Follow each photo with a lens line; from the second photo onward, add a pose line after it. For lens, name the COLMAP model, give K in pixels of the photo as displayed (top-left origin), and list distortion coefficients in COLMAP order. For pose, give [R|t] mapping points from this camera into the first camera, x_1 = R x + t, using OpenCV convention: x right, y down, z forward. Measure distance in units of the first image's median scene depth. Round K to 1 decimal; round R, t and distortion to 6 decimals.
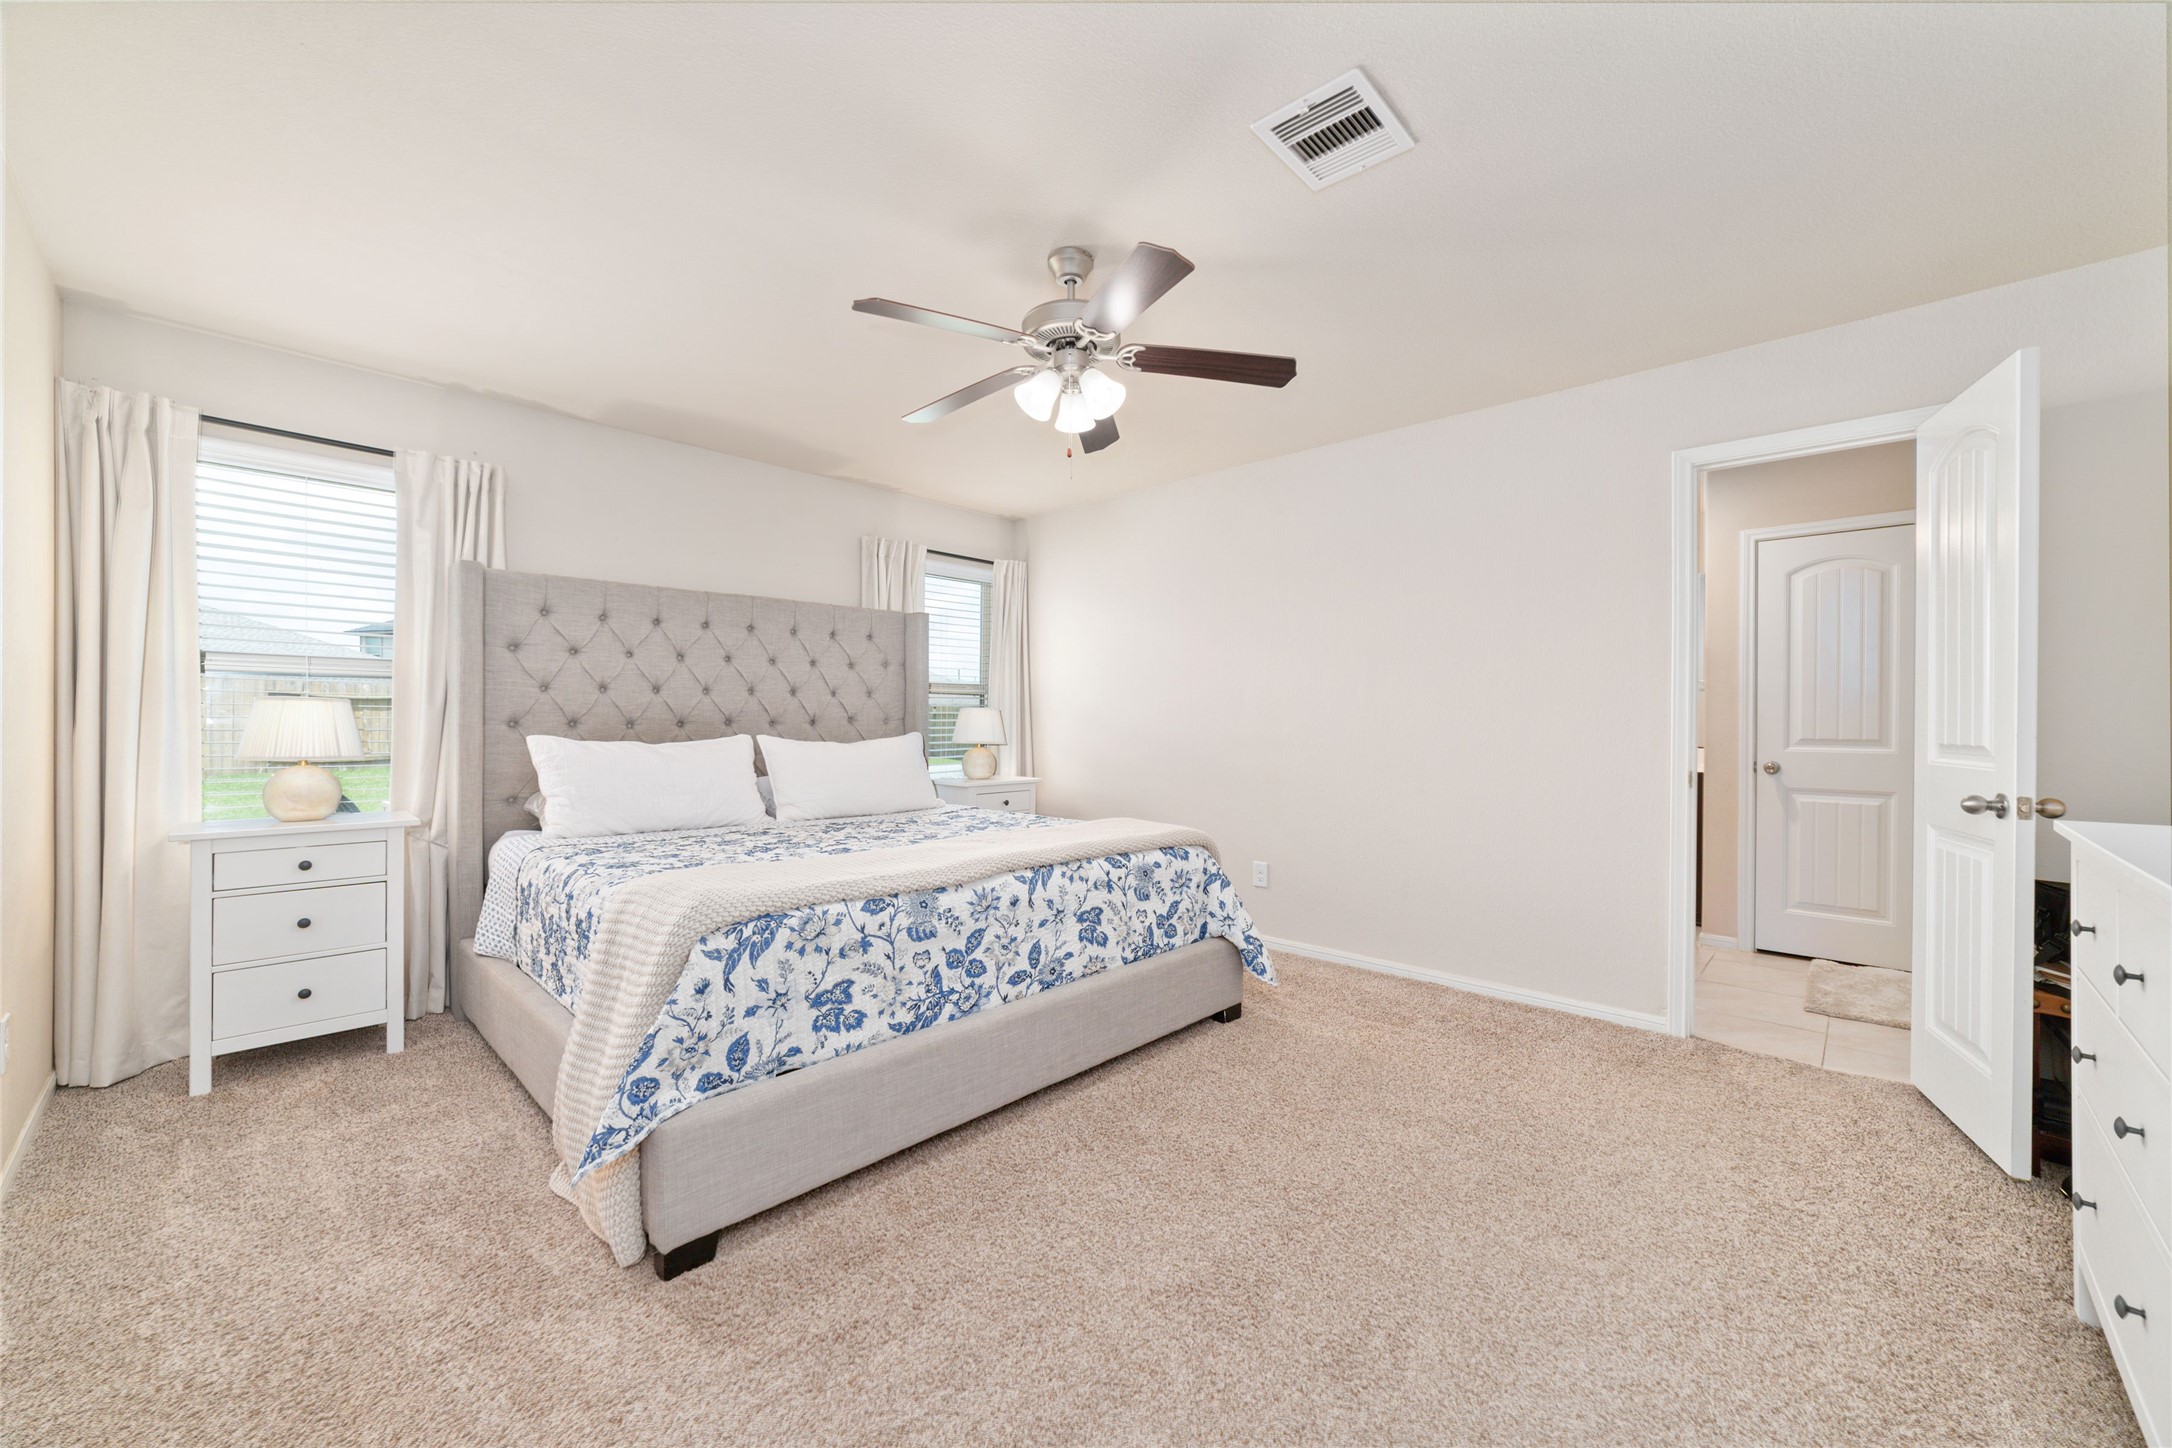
lens RADIAL K [[826.4, 0, 1078.1], [0, 826.4, 725.1], [0, 0, 1]] dist [-0.019249, 0.000103]
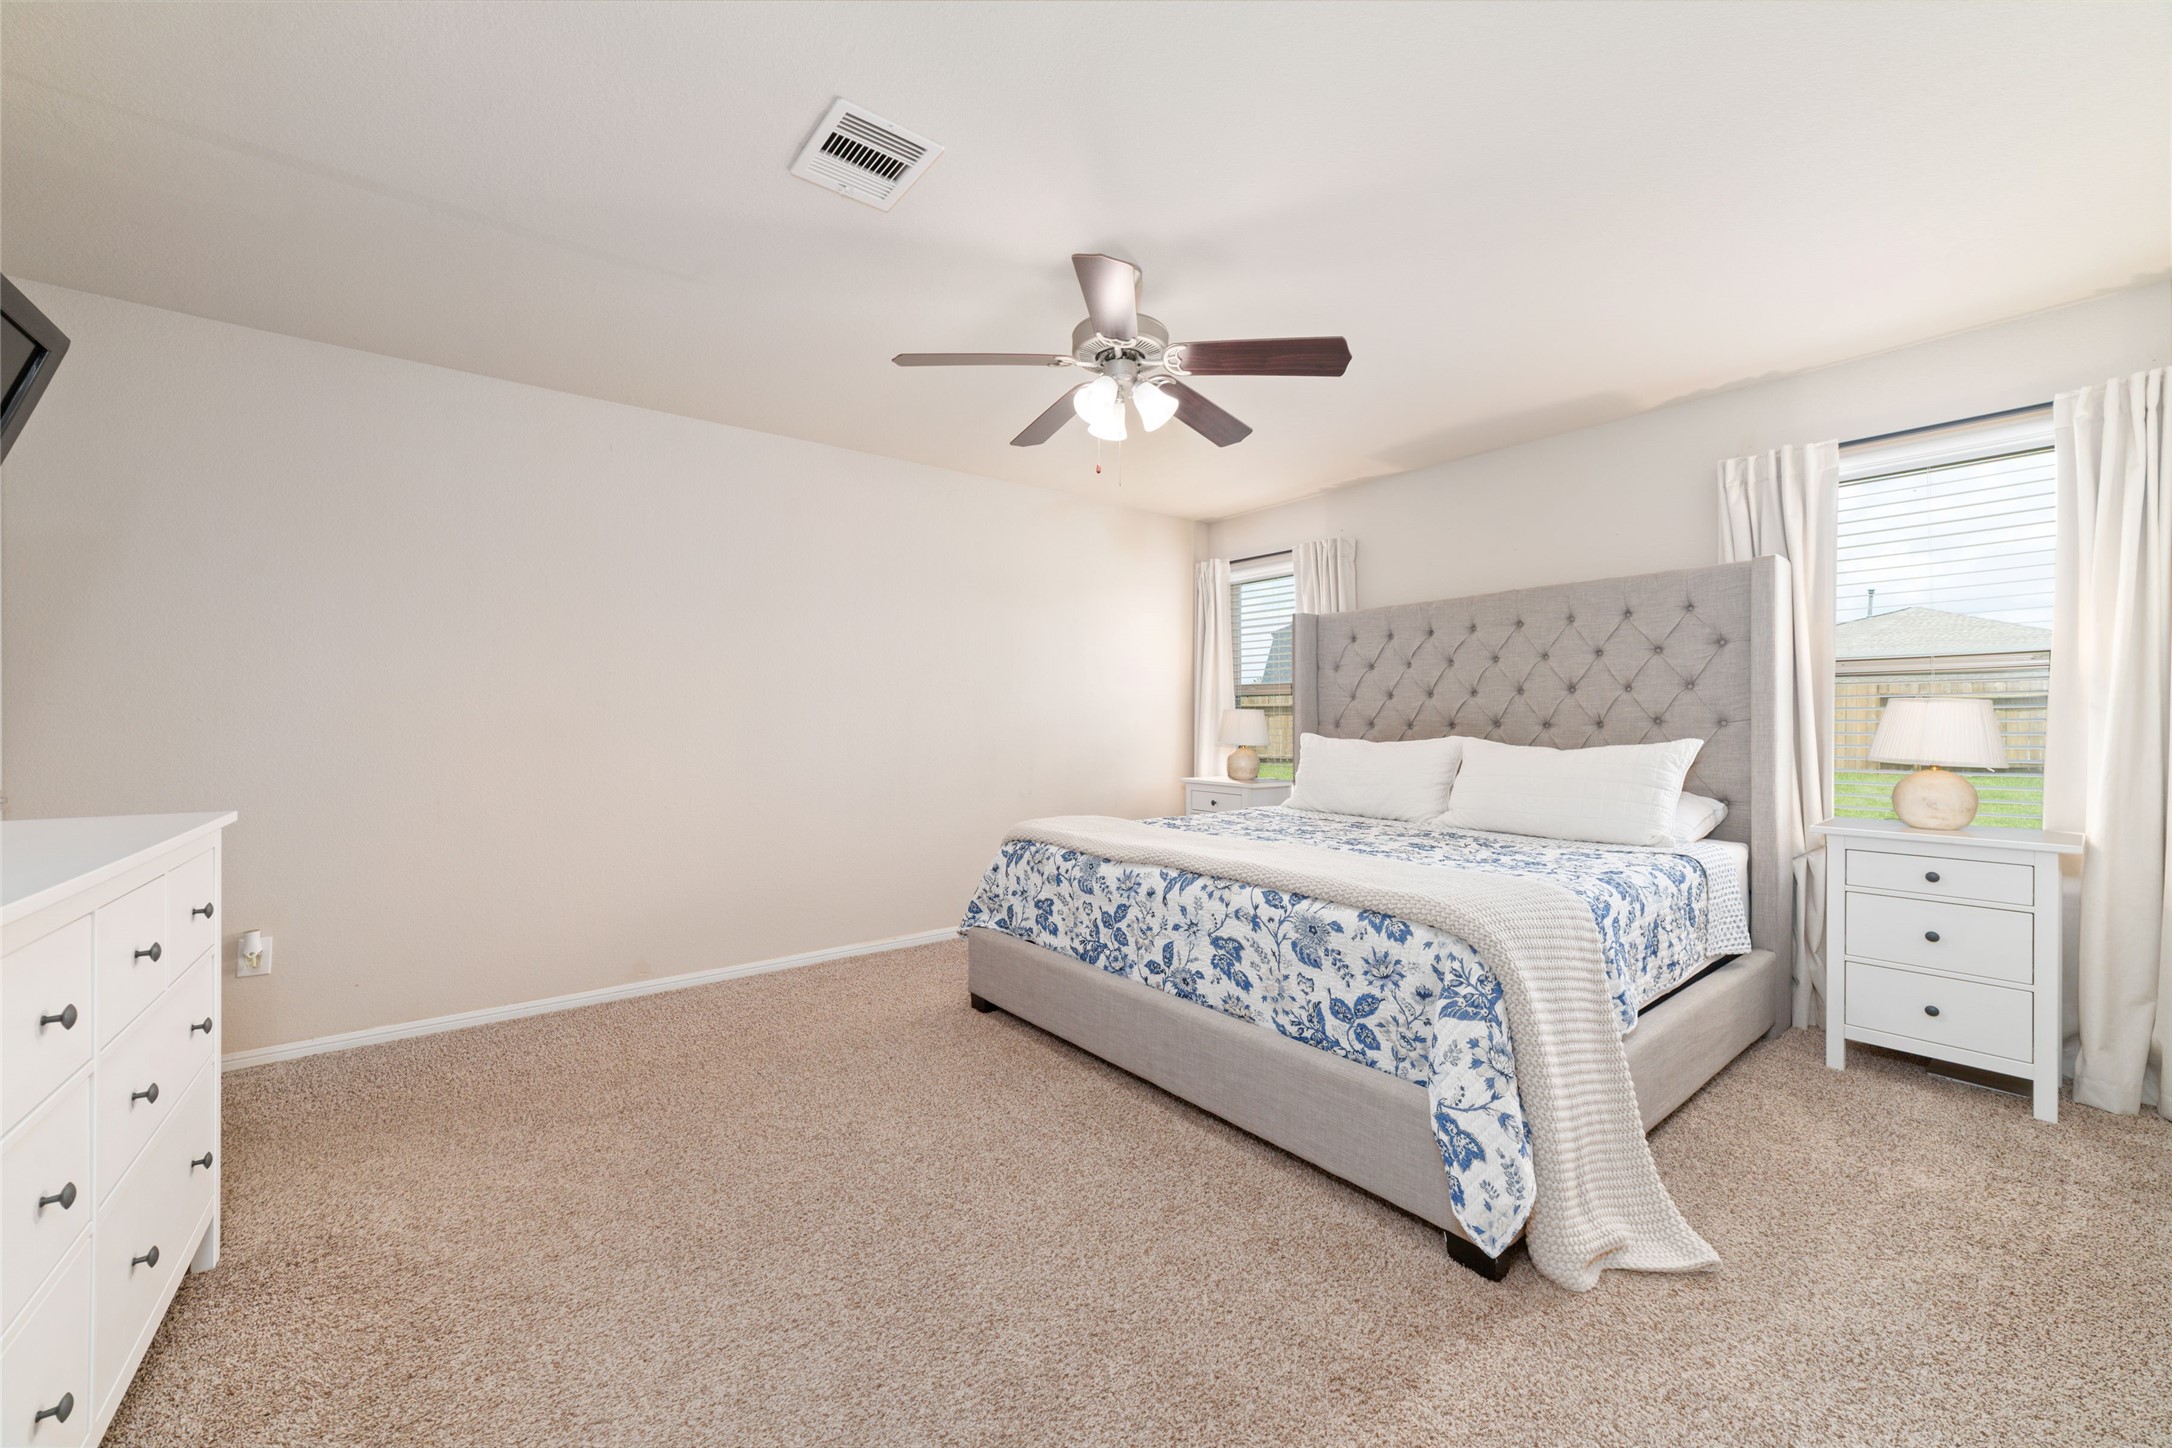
lens RADIAL K [[826.4, 0, 1078.1], [0, 826.4, 725.1], [0, 0, 1]] dist [-0.019249, 0.000103]
pose [[-0.136055, 0.001653, -0.990700, 0.950008], [-0.005492, 0.999982, 0.002423, -0.003448], [0.990686, 0.005771, -0.136043, 1.014349]]
